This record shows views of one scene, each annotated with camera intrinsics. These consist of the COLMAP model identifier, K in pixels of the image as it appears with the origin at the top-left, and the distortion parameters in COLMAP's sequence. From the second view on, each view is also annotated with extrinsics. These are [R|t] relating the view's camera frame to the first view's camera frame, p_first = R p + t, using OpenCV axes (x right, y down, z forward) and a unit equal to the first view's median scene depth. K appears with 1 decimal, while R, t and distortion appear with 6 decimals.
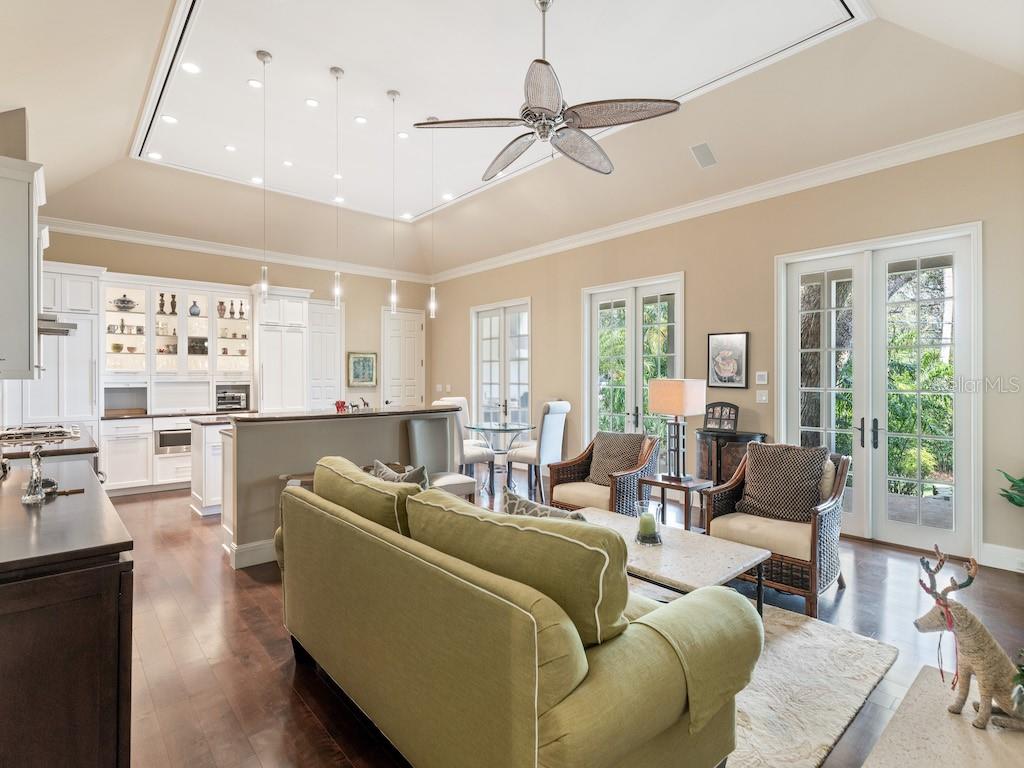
lens RADIAL K [[514.0, 0, 505.6], [0, 514.0, 377.3], [0, 0, 1]] dist [0.002020, 0.001071]
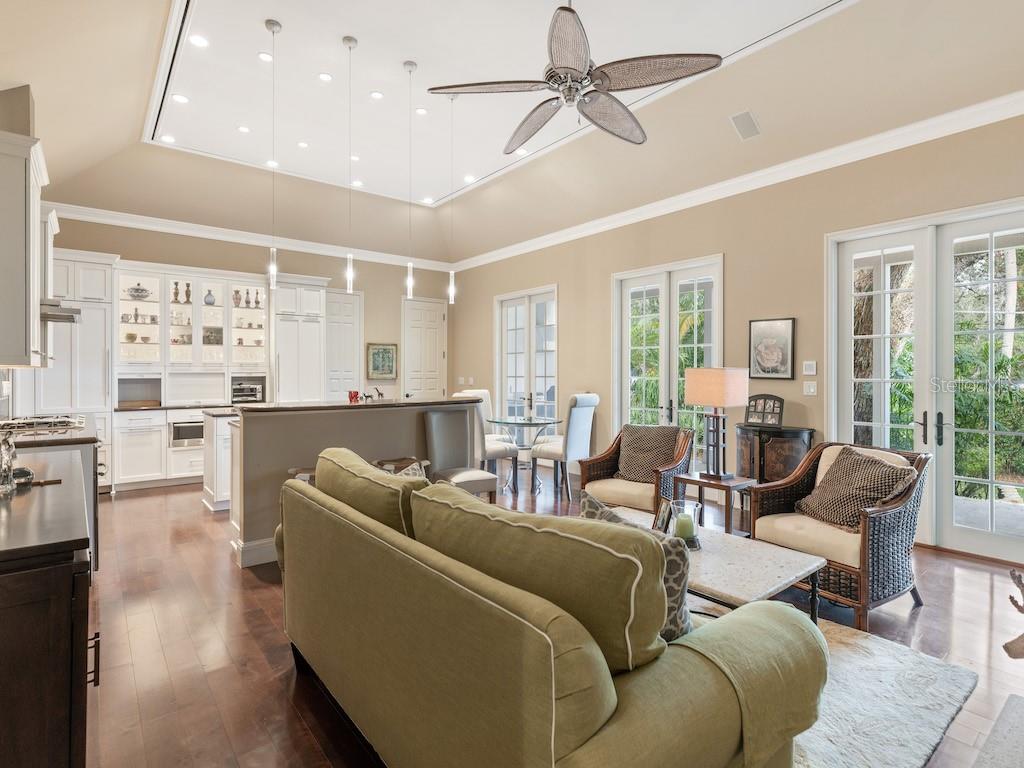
lens RADIAL K [[529.1, 0, 510.4], [0, 529.1, 373.3], [0, 0, 1]] dist [0.001435, 0.002012]
pose [[0.999101, 0.001074, -0.042374, 0.005740], [-0.001023, 0.999999, 0.001210, 0.009348], [0.042375, -0.001166, 0.999101, 0.033863]]
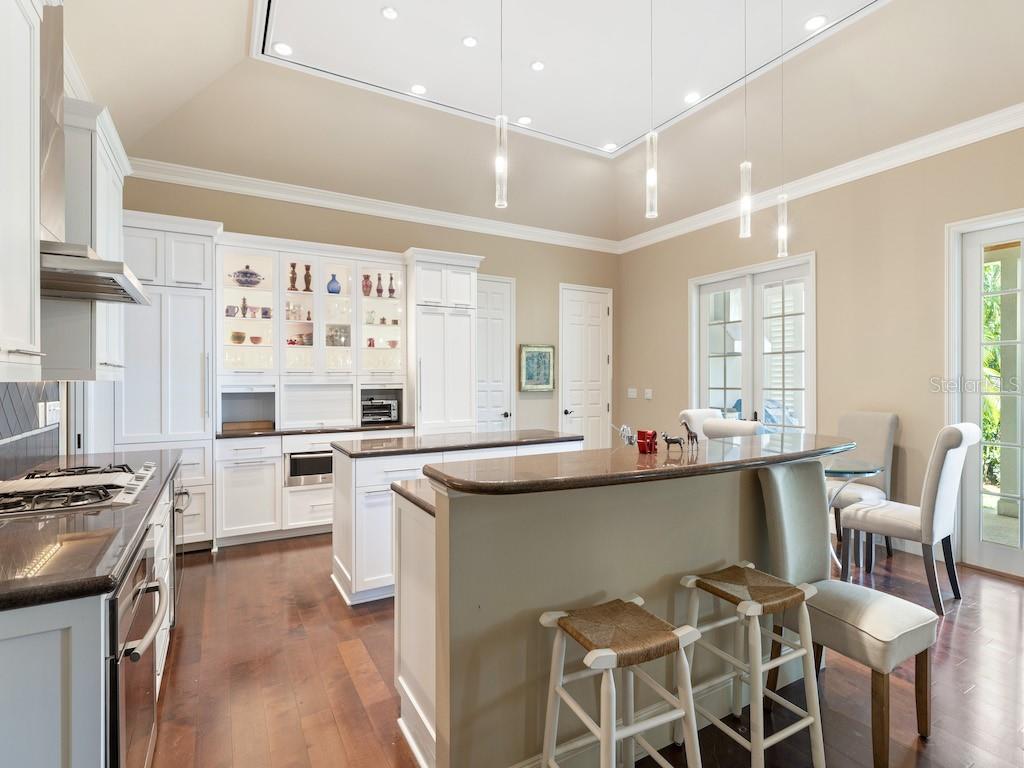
lens RADIAL K [[514.0, 0, 507.8], [0, 514.0, 380.5], [0, 0, 1]] dist [0.002020, 0.001071]
pose [[0.980028, 0.000571, -0.198861, -0.278200], [0.000032, 0.999995, 0.003030, 0.000962], [0.198861, -0.002976, 0.980023, 0.427338]]
